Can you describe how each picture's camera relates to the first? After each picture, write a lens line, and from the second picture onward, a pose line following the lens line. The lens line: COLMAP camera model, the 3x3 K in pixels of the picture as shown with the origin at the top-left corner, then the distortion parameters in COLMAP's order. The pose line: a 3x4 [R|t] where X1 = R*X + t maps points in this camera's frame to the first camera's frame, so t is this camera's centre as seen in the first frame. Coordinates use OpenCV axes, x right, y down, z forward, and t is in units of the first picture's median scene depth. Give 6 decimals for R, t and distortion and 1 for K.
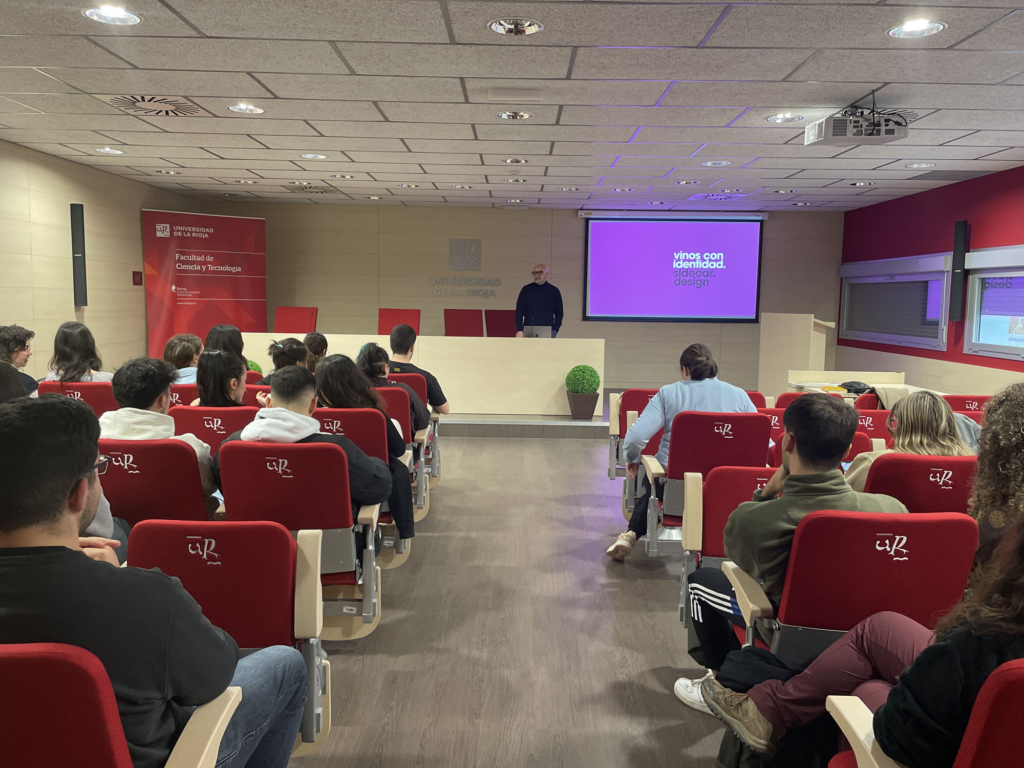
lens RADIAL K [[761.1, 0, 505.8], [0, 761.1, 375.7], [0, 0, 1]] dist [0.084591, -0.108872]
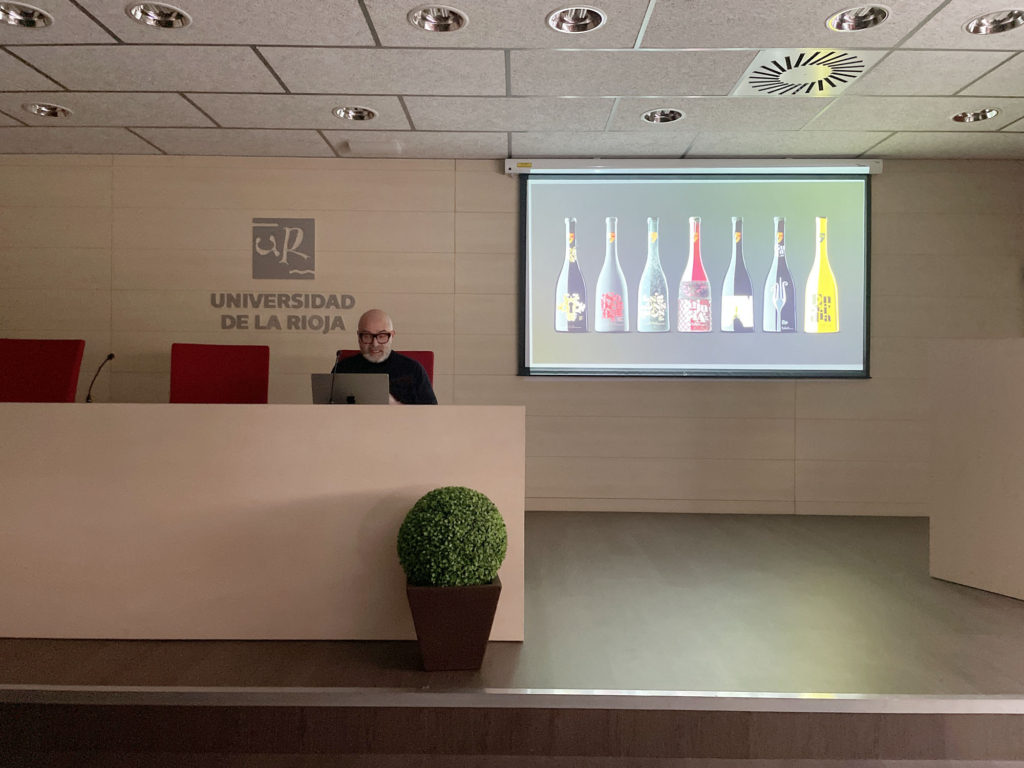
lens RADIAL K [[780.8, 0, 511.6], [0, 780.8, 369.8], [0, 0, 1]] dist [0.087744, -0.122025]
pose [[0.999965, -0.007712, -0.003306, 0.099909], [0.007396, 0.996206, -0.086712, -0.032053], [0.003962, 0.086684, 0.996228, 0.492678]]
